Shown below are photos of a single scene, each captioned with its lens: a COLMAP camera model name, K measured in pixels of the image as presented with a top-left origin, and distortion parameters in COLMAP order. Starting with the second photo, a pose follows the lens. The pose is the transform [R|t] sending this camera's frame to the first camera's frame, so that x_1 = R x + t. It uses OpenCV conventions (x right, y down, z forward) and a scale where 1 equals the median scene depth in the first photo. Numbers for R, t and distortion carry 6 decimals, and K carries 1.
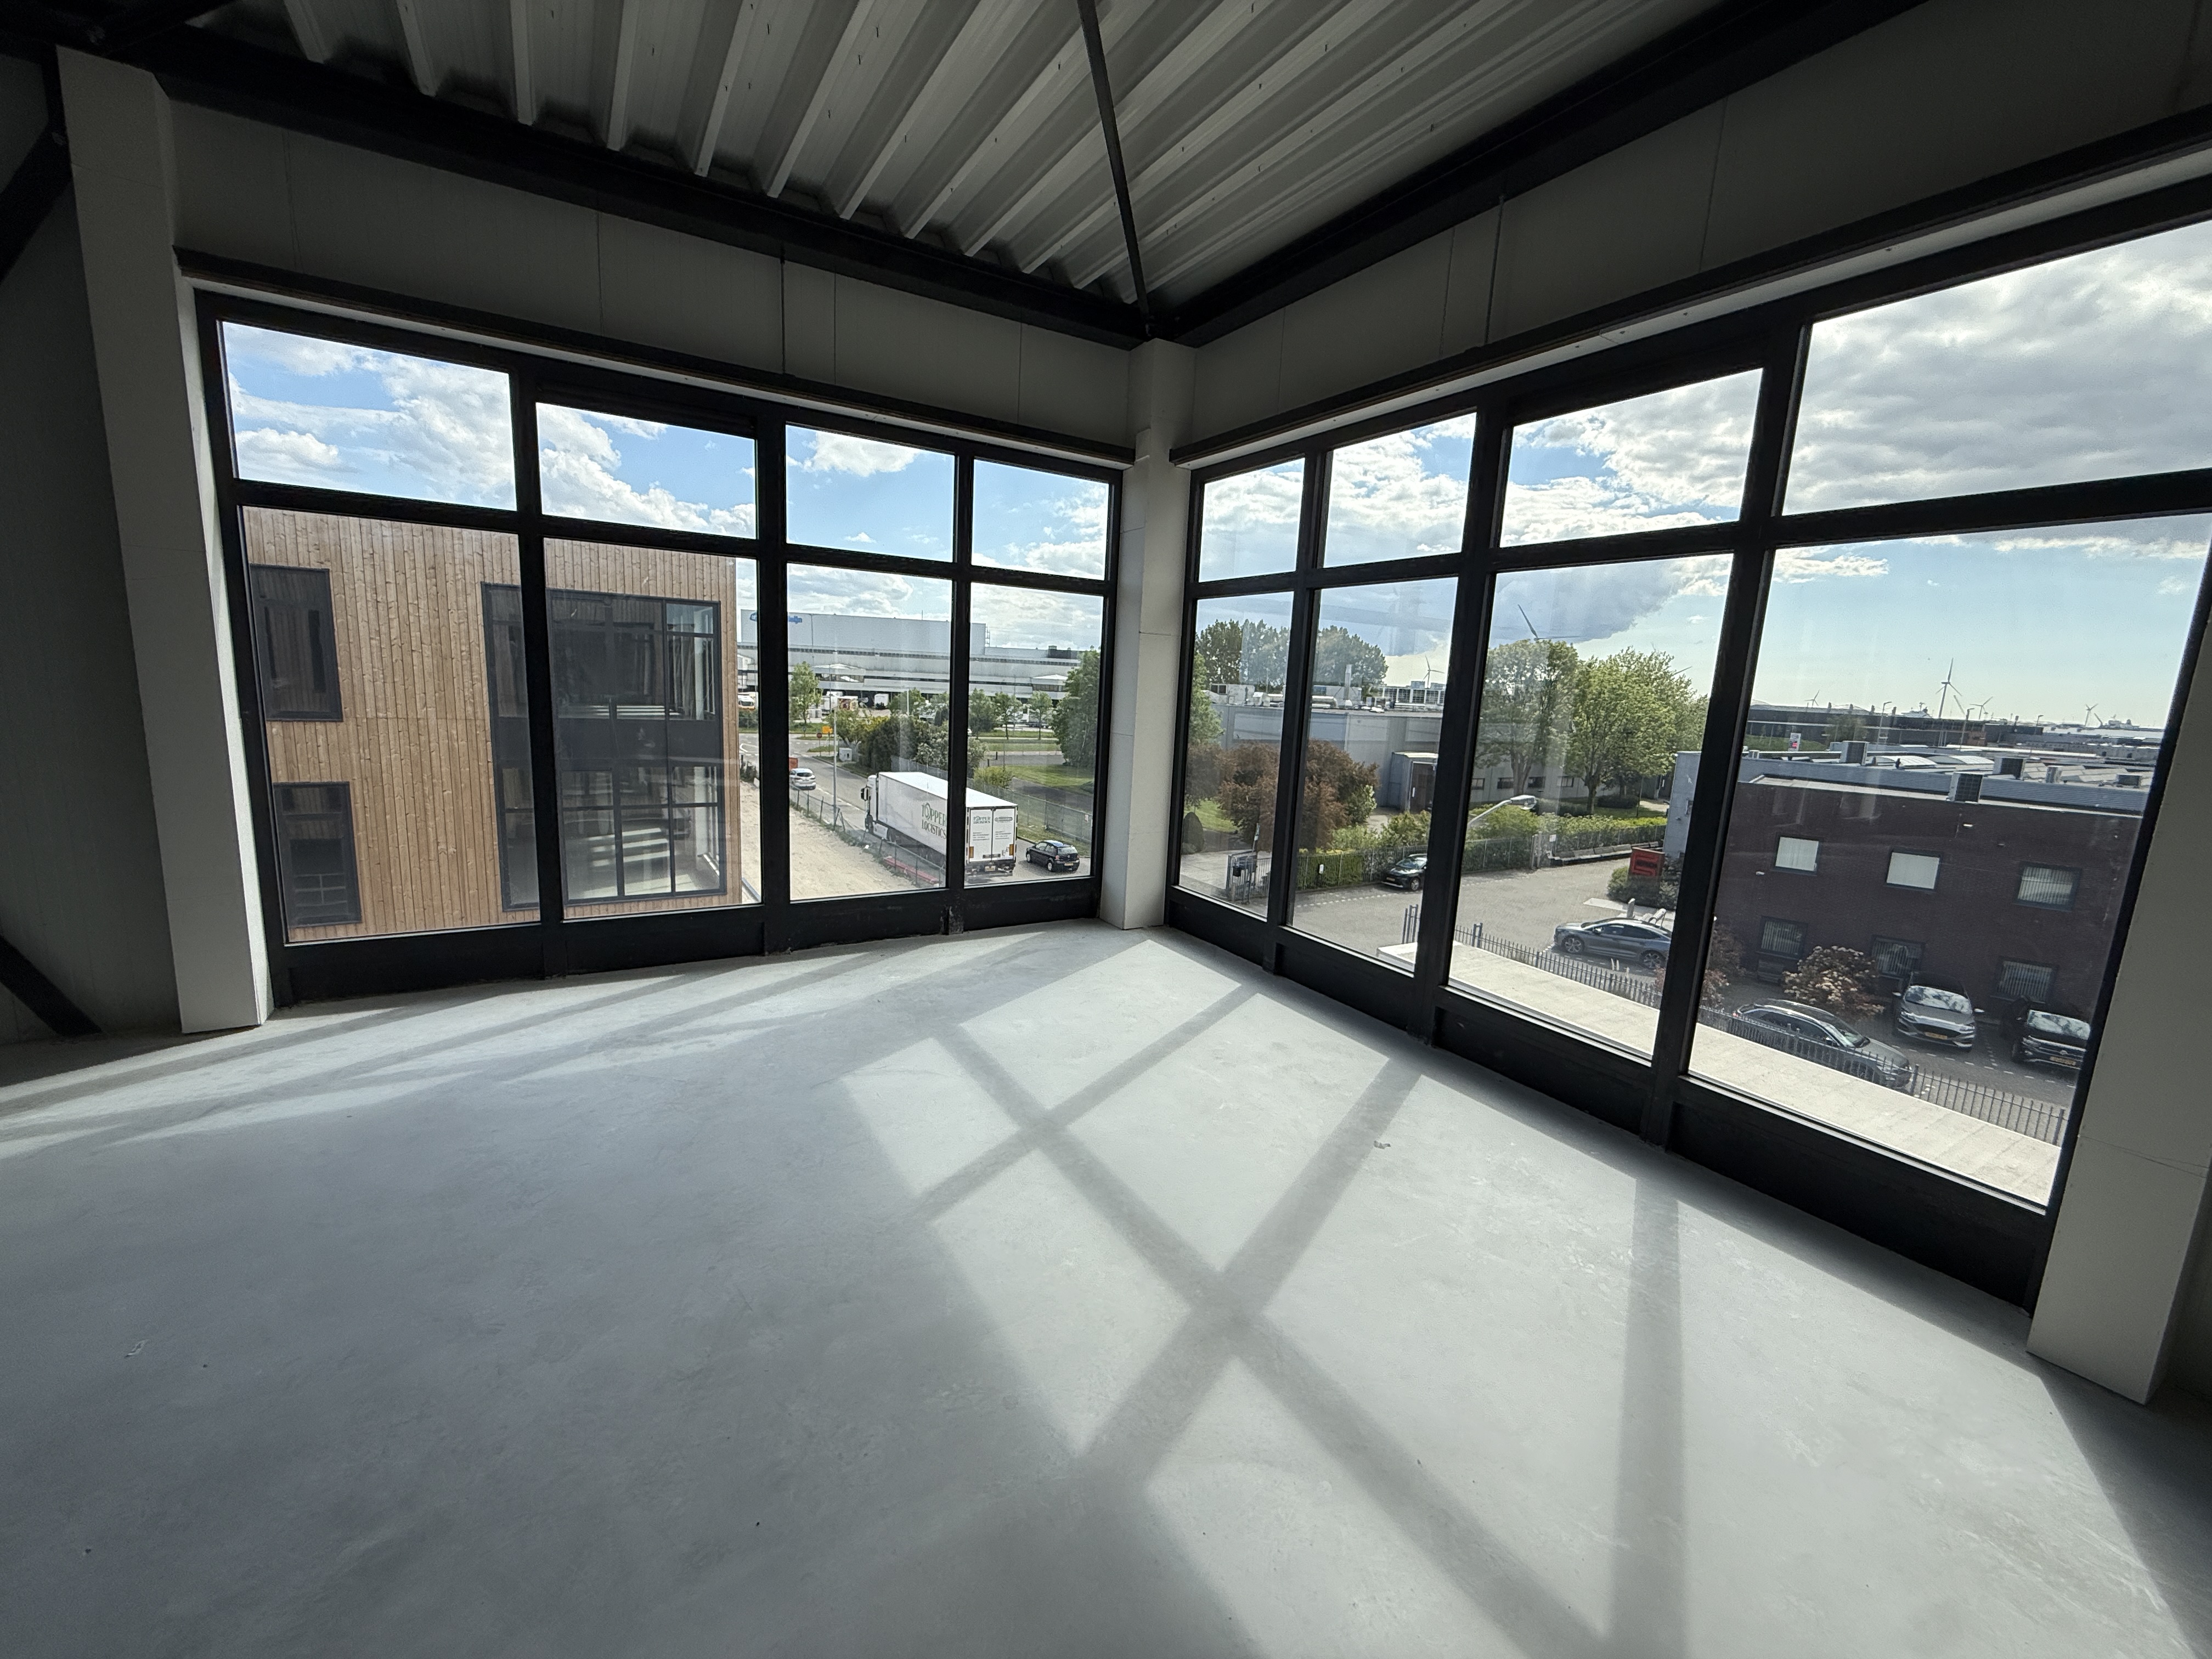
lens RADIAL K [[886.1, 0, 1098.2], [0, 886.1, 827.3], [0, 0, 1]] dist [-0.002095, 0.000080]
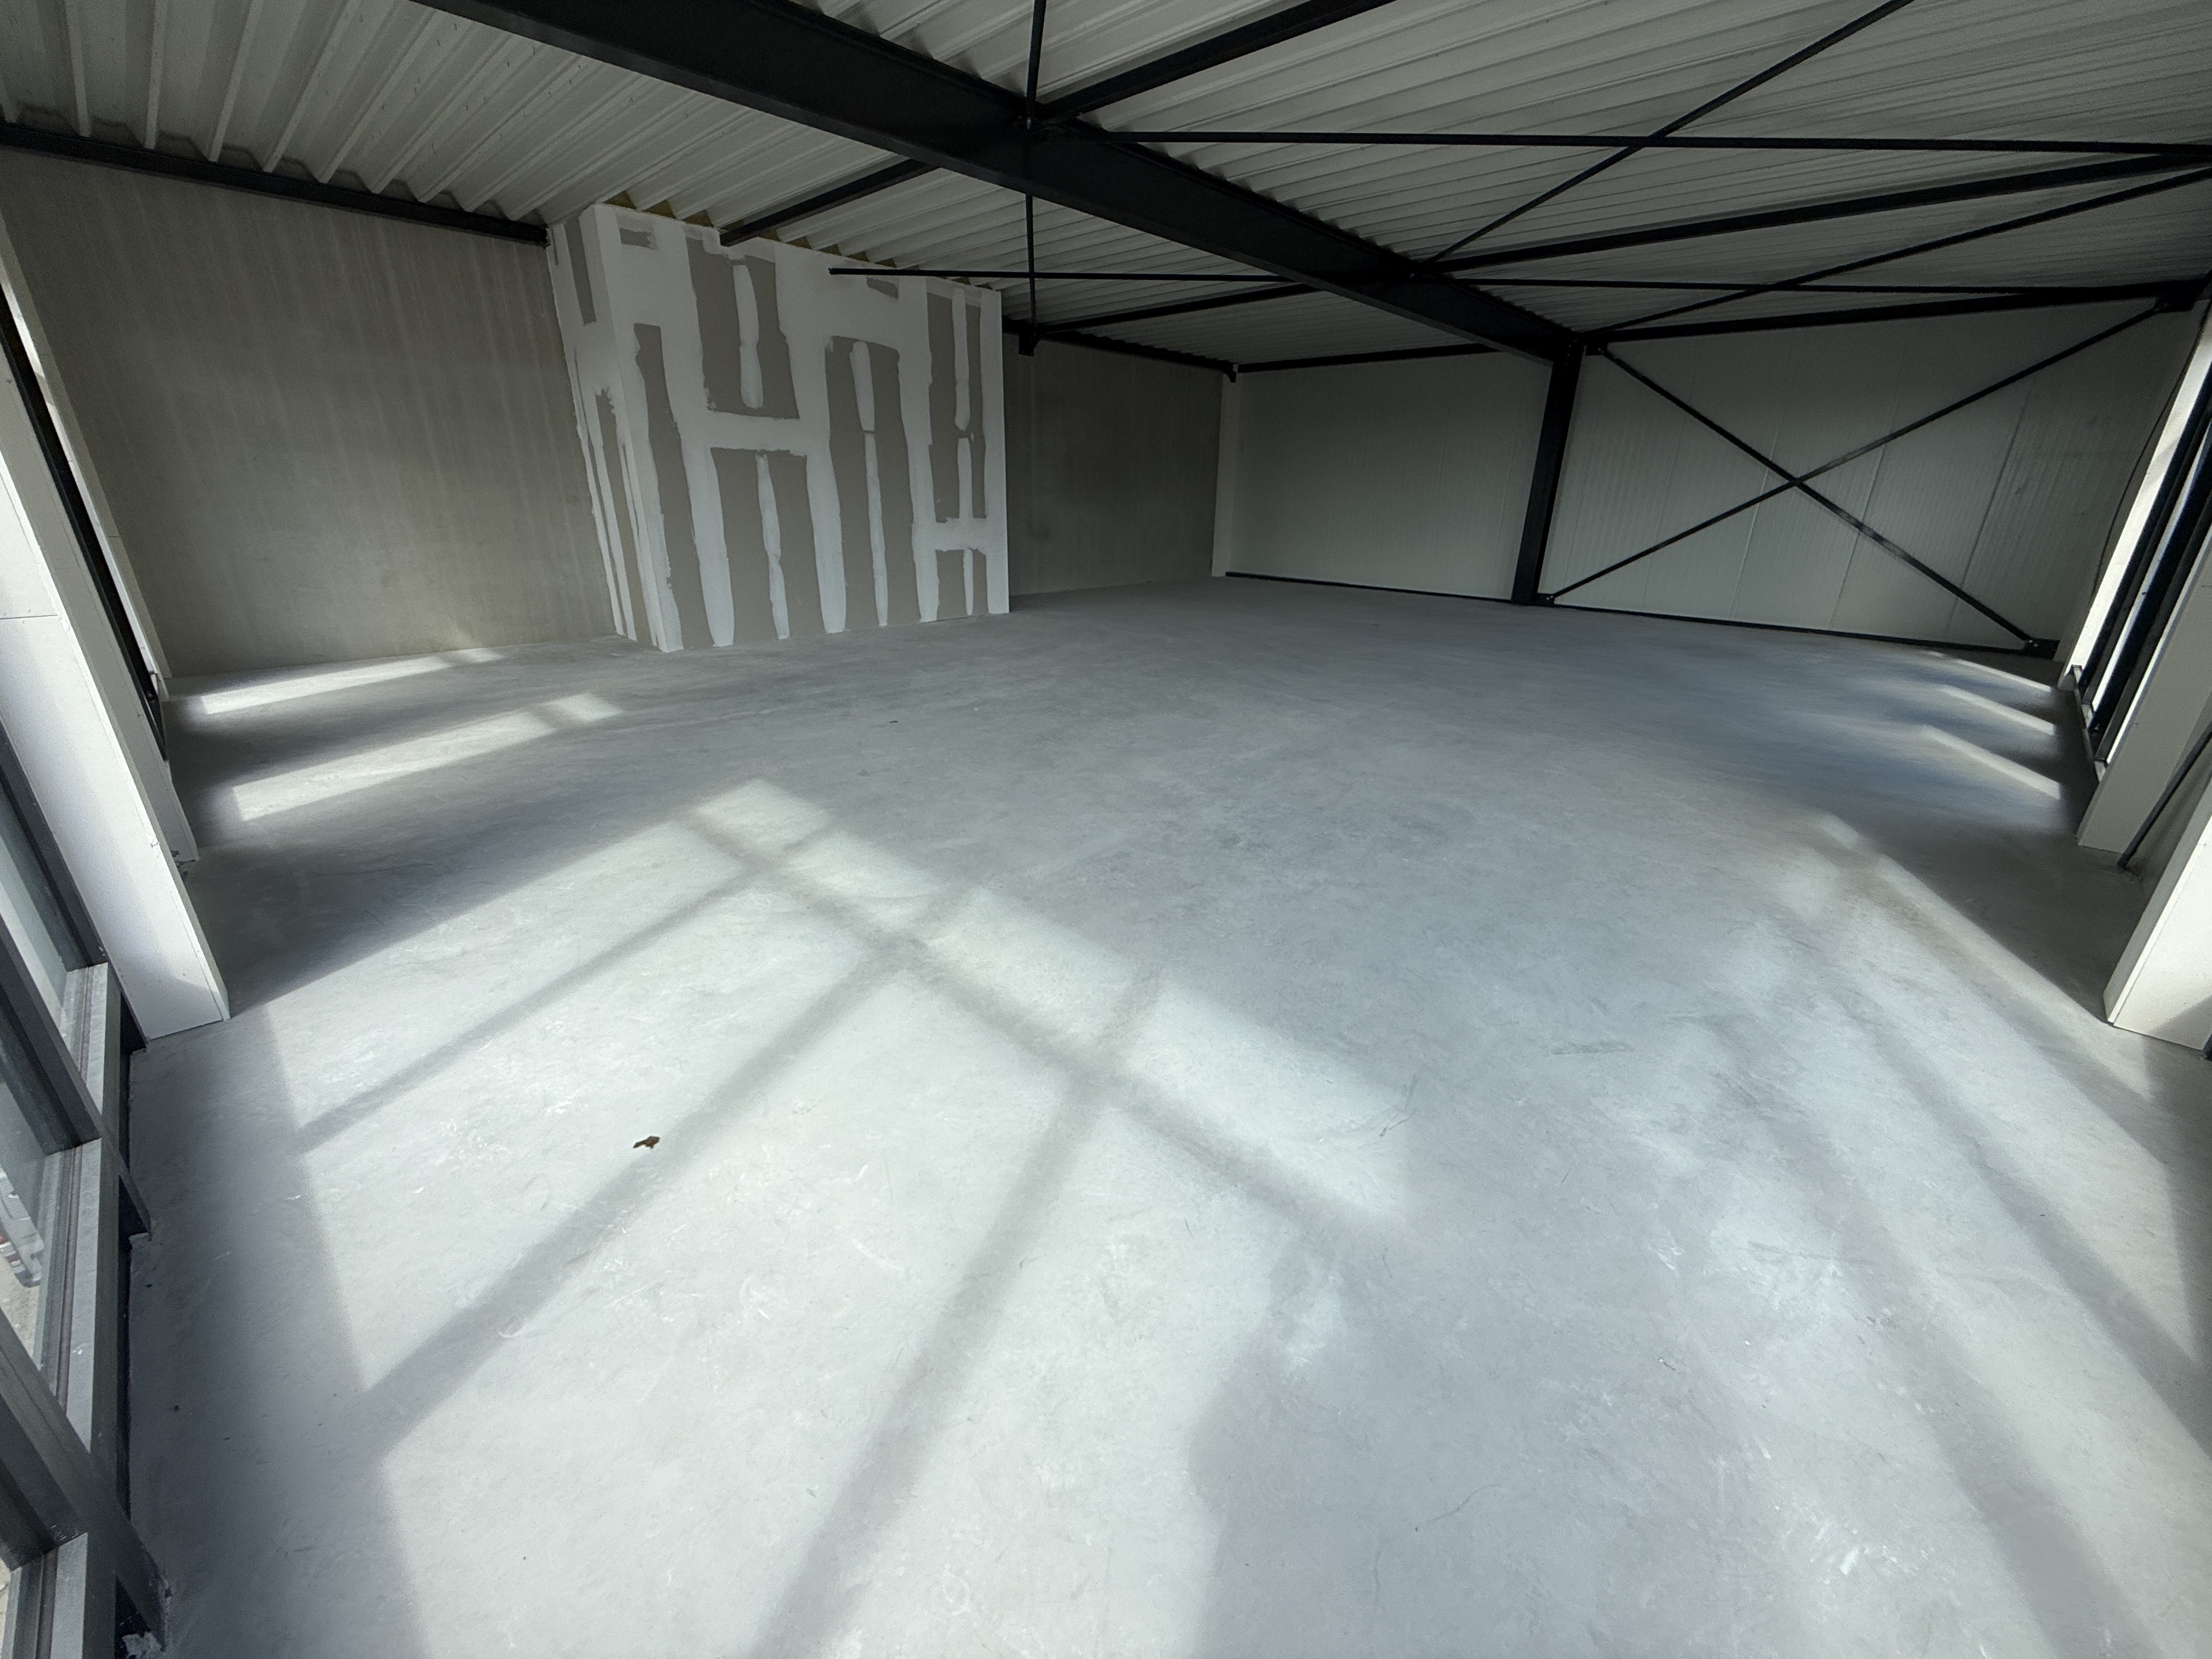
lens RADIAL K [[886.1, 0, 1097.3], [0, 886.1, 830.1], [0, 0, 1]] dist [-0.002095, 0.000080]
pose [[-0.965738, 0.041230, -0.256225, 0.129180], [-0.097514, 0.857303, 0.505493, -0.259035], [0.240504, 0.513159, -0.823909, 1.500969]]
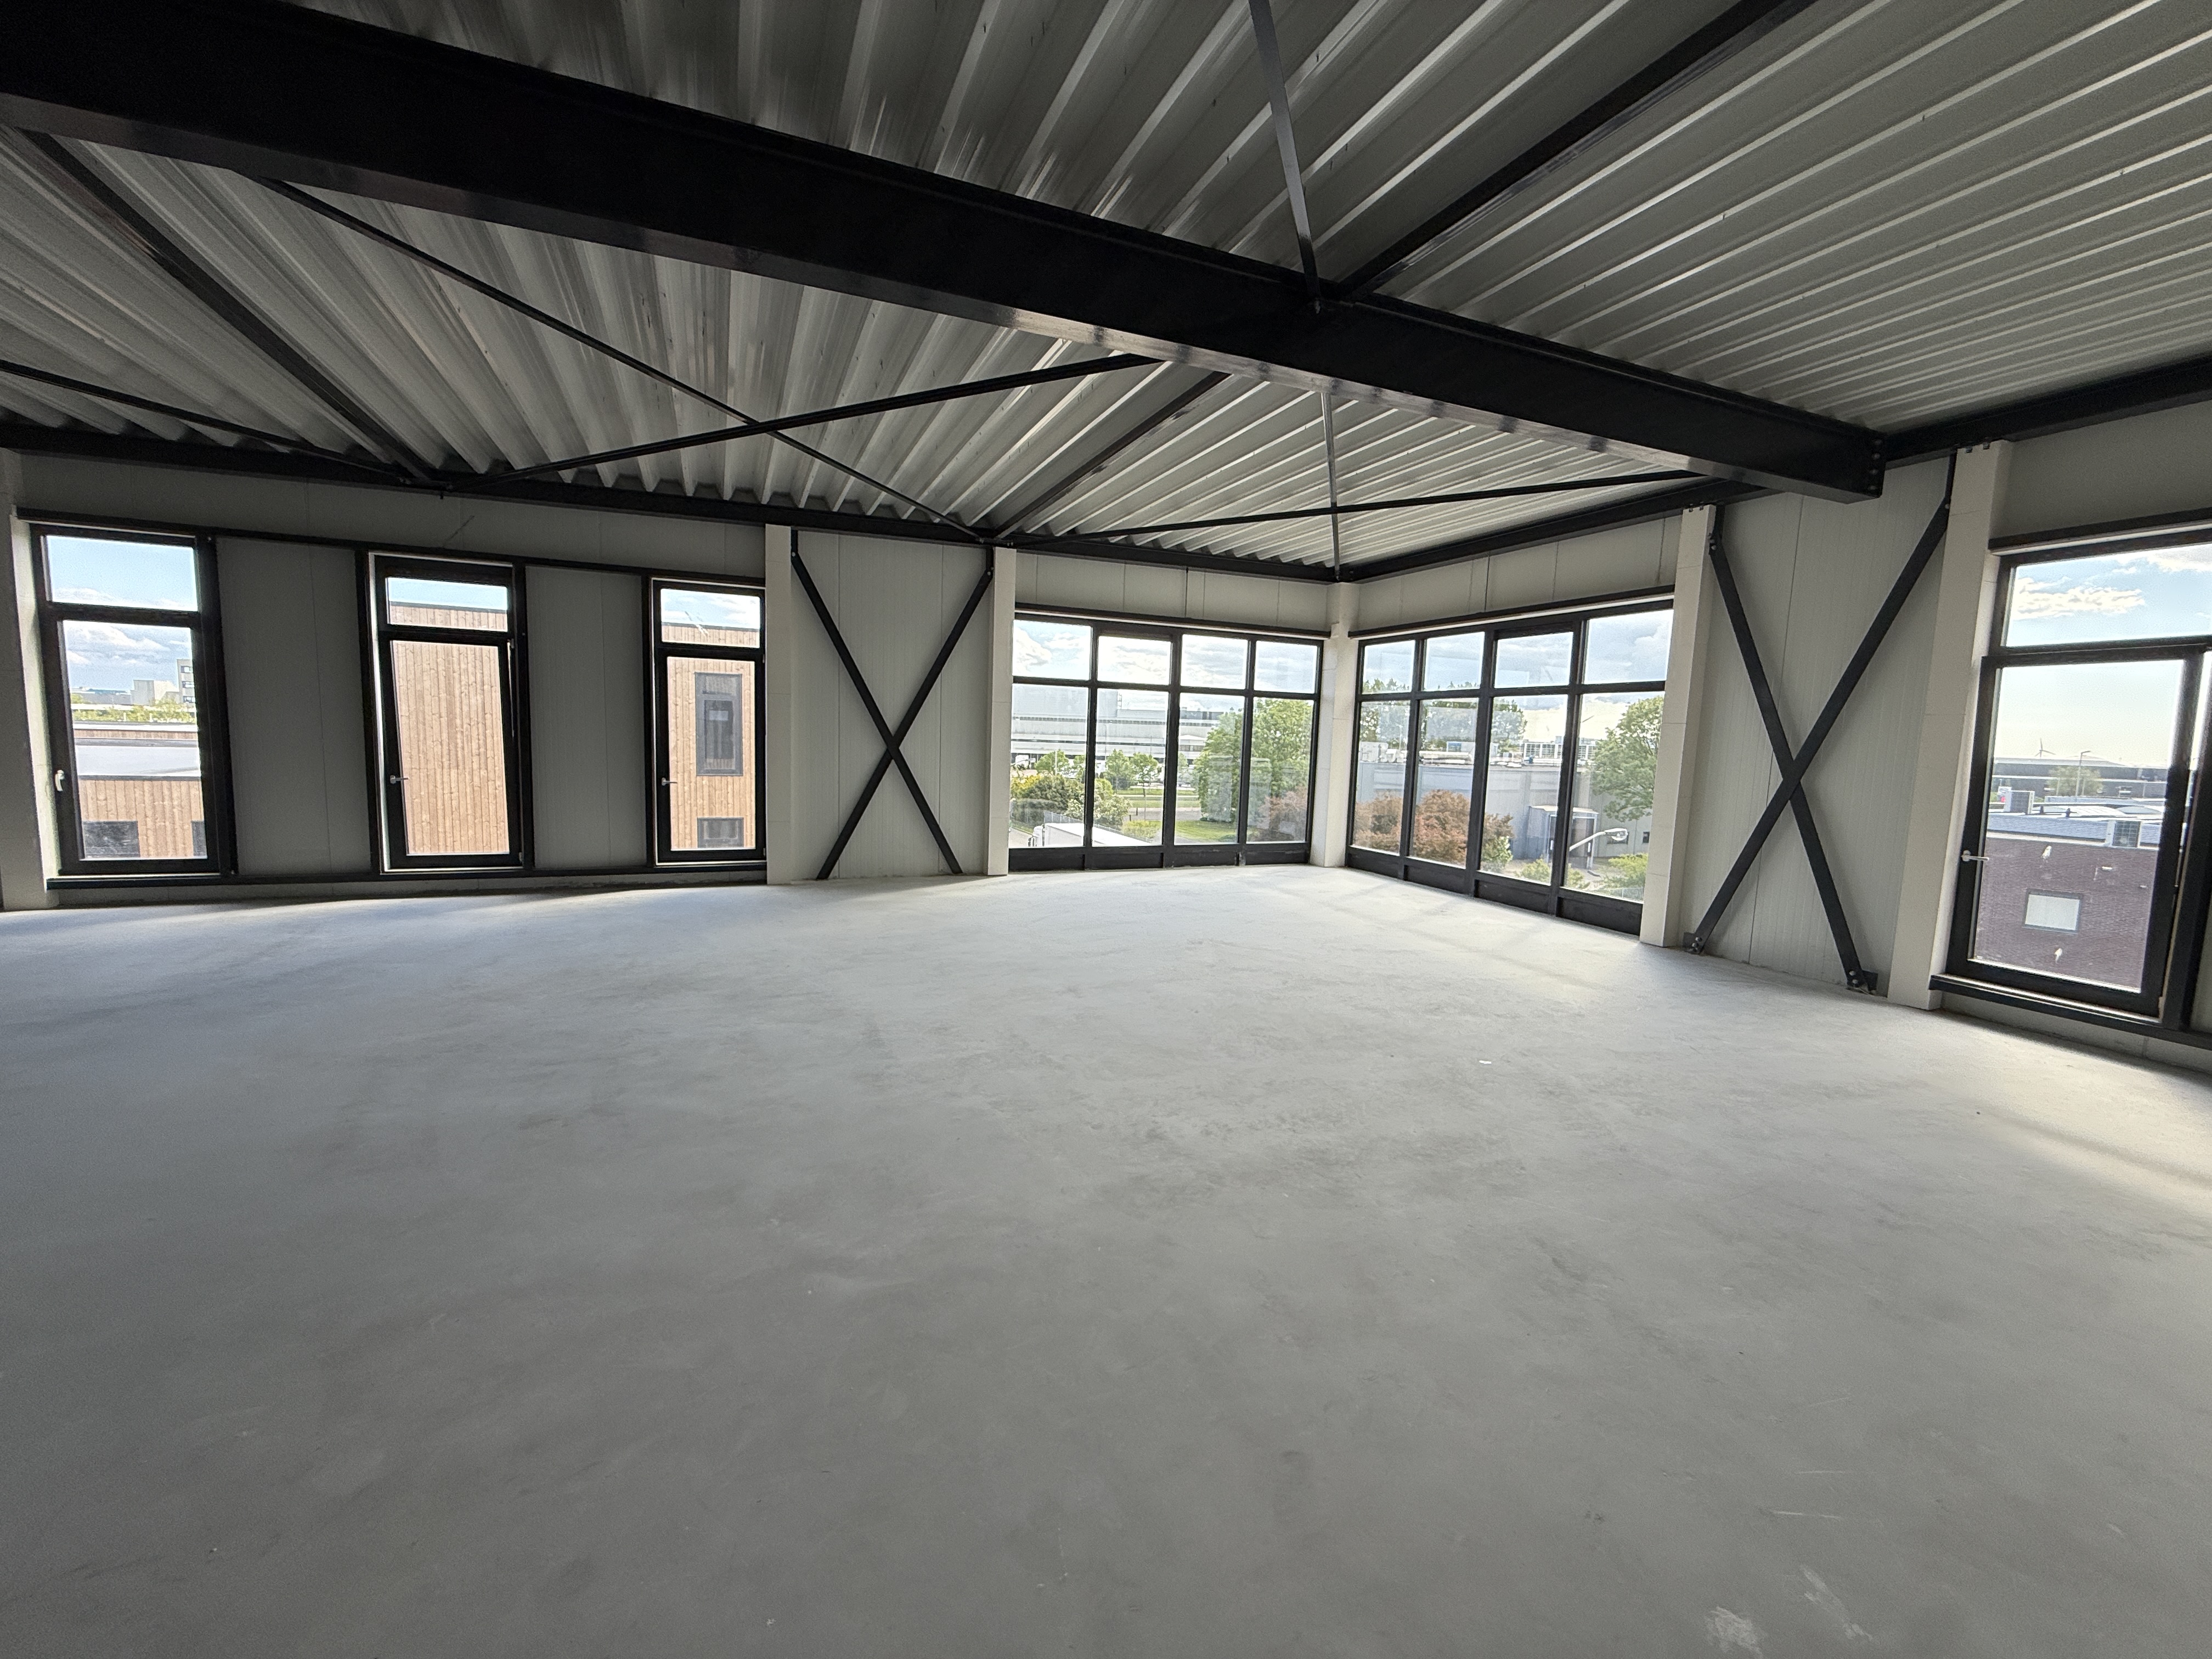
lens RADIAL K [[886.1, 0, 1103.7], [0, 886.1, 825.5], [0, 0, 1]] dist [-0.002095, 0.000080]
pose [[0.990650, -0.000212, -0.136428, -0.206654], [-0.009156, 0.997641, -0.068034, 0.176099], [0.136121, 0.068647, 0.988311, -1.114563]]
